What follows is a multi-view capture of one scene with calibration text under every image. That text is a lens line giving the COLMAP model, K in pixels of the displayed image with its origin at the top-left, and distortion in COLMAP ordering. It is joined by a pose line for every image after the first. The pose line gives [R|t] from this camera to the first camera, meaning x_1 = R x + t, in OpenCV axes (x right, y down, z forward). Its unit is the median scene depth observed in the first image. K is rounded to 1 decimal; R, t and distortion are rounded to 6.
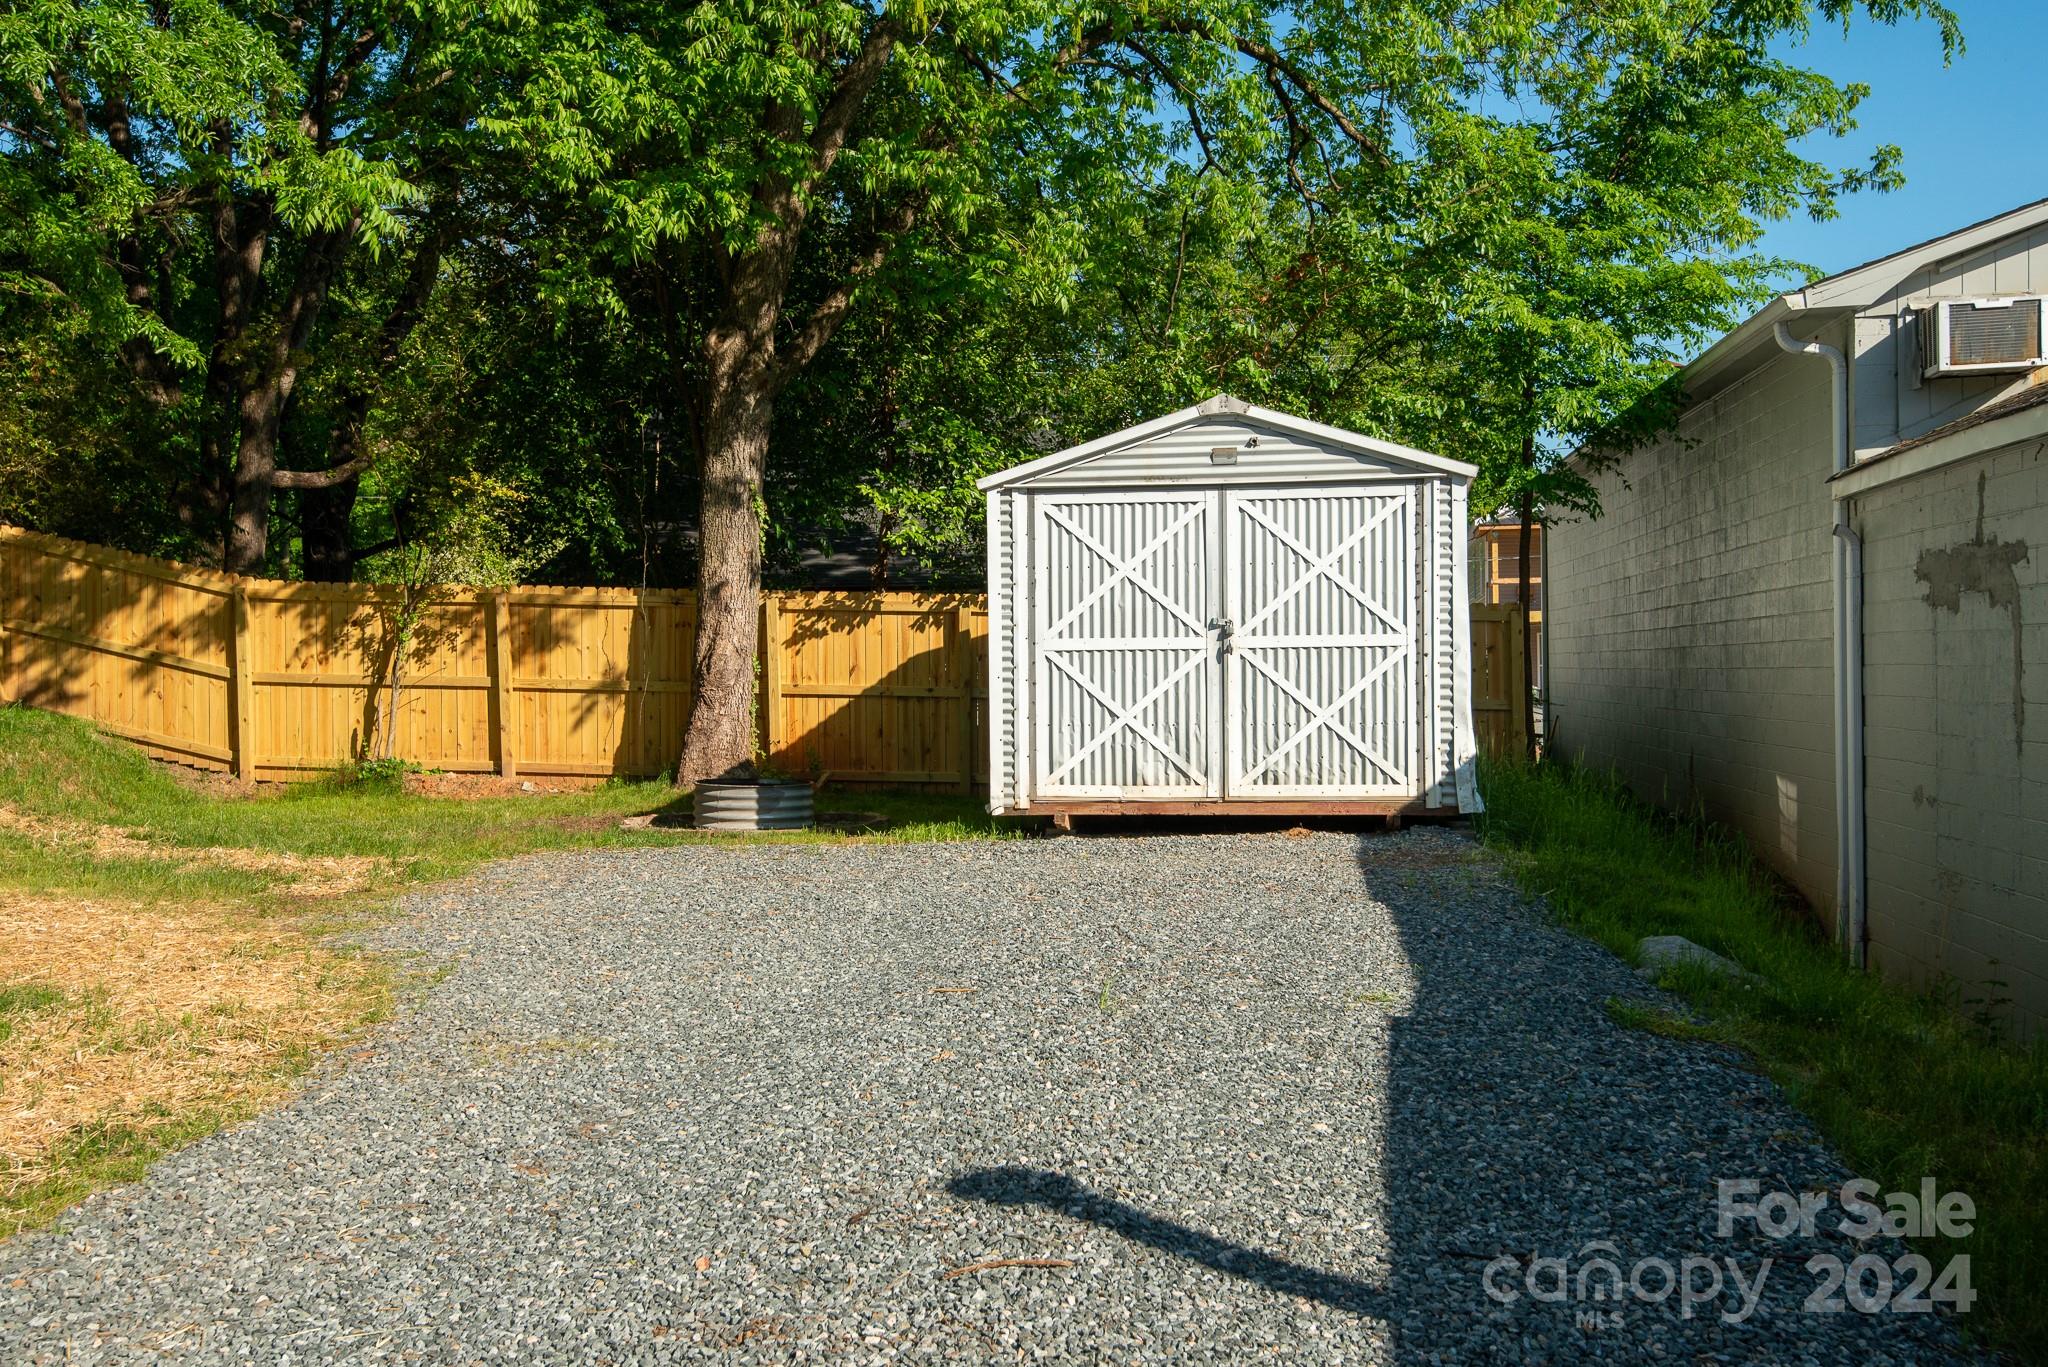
lens RADIAL K [[2153.6, 0, 1024.0], [0, 2153.6, 679.4], [0, 0, 1]] dist [-0.064406, 0.000000]
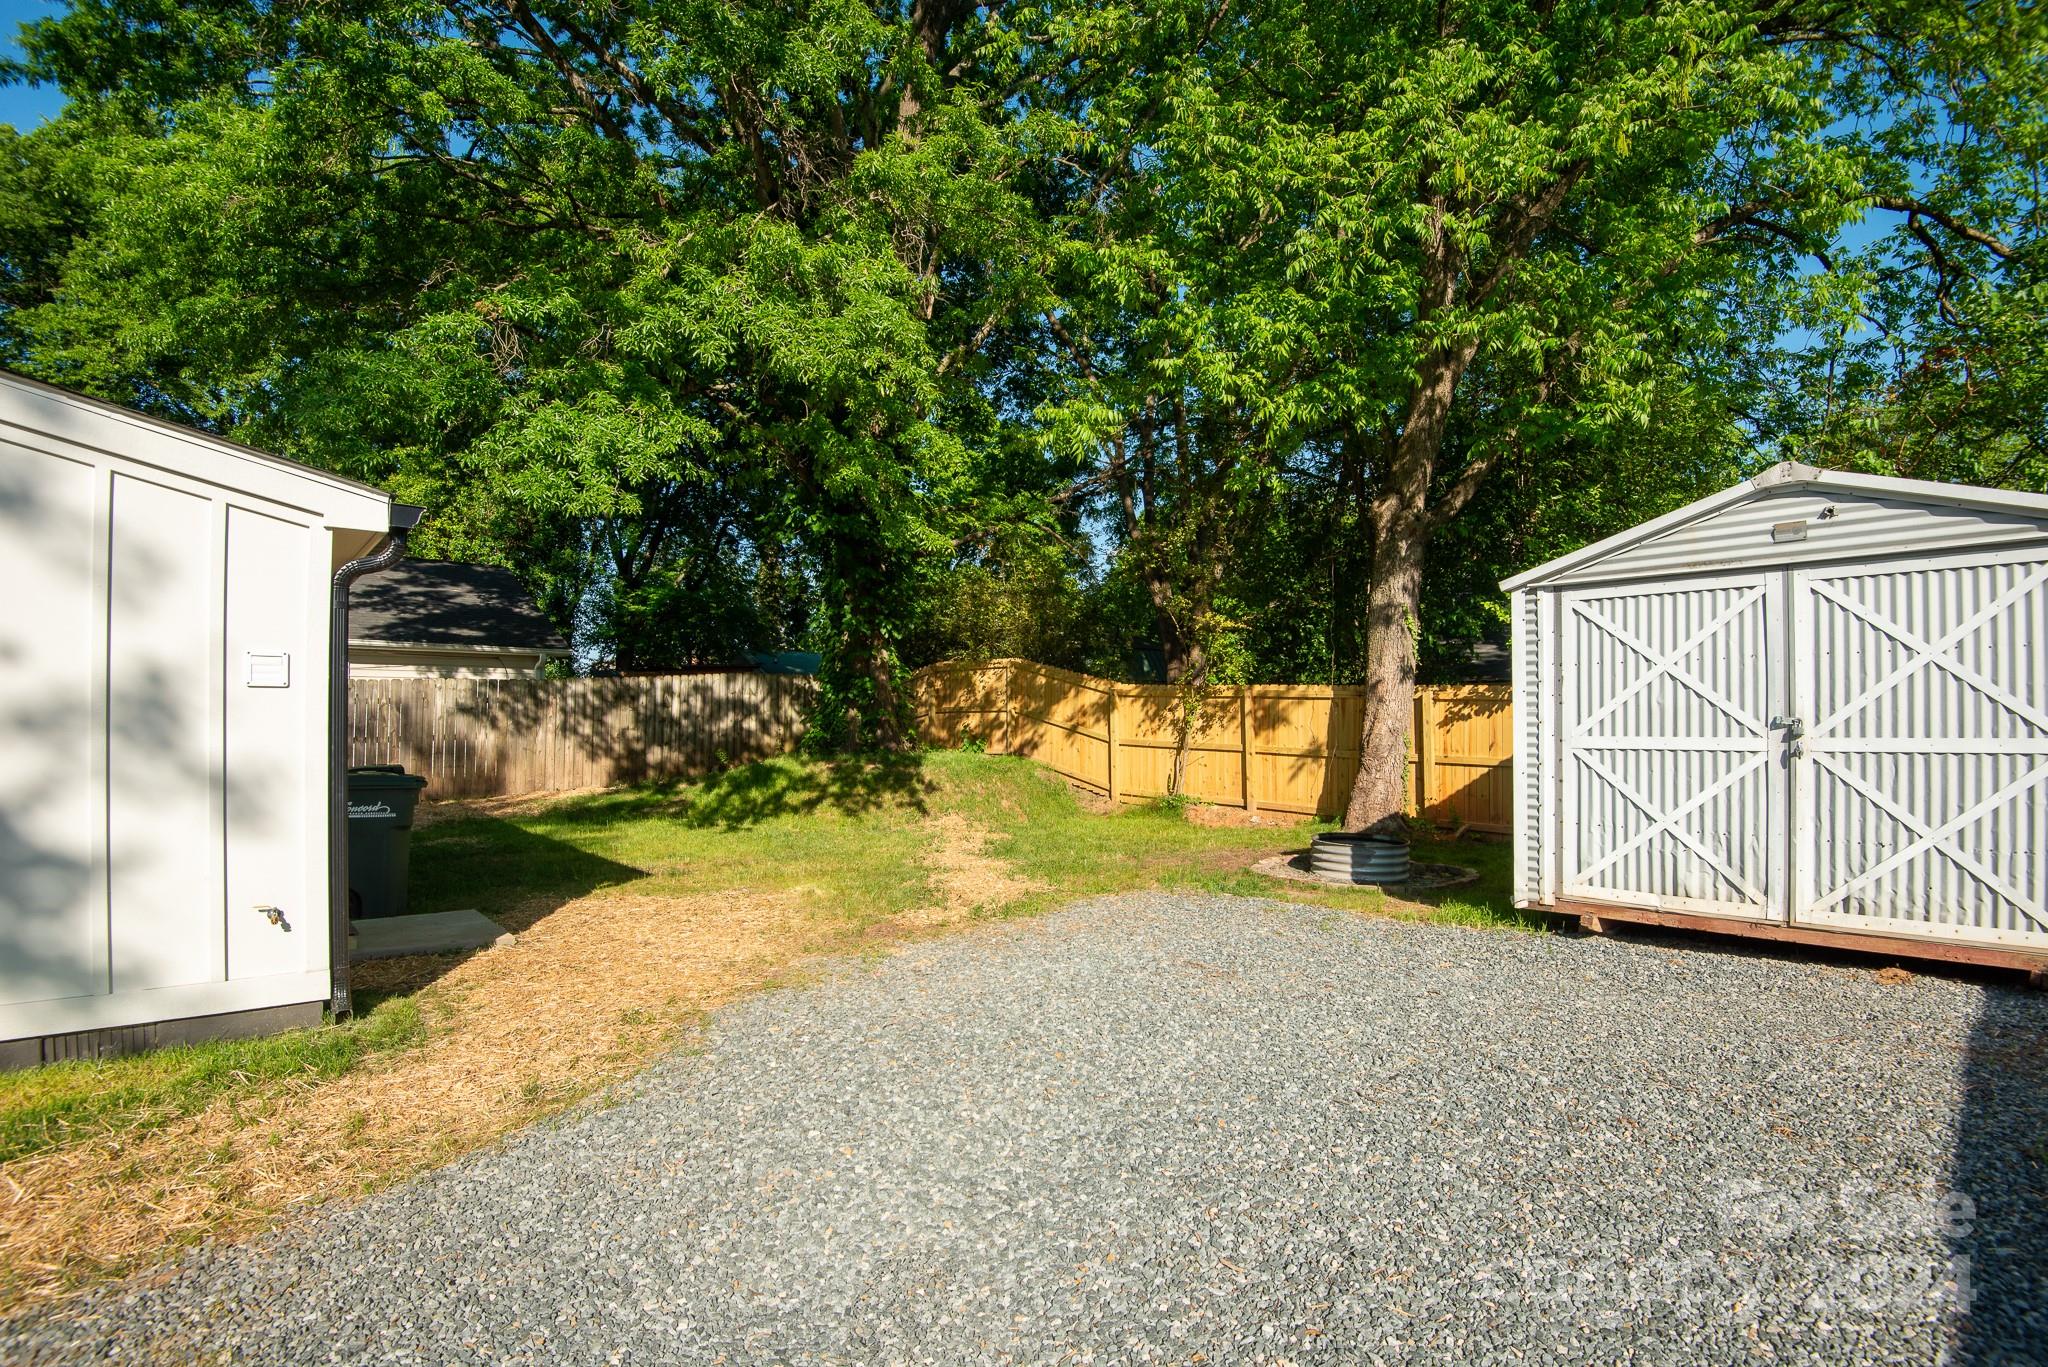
lens RADIAL K [[960.8, 0, 1020.1], [0, 960.8, 704.9], [0, 0, 1]] dist [-0.047968, -0.003401]
pose [[0.764056, -0.003288, -0.645142, 0.095432], [-0.006817, 0.999890, -0.013170, -0.025726], [0.645114, 0.014460, 0.763949, 0.503118]]
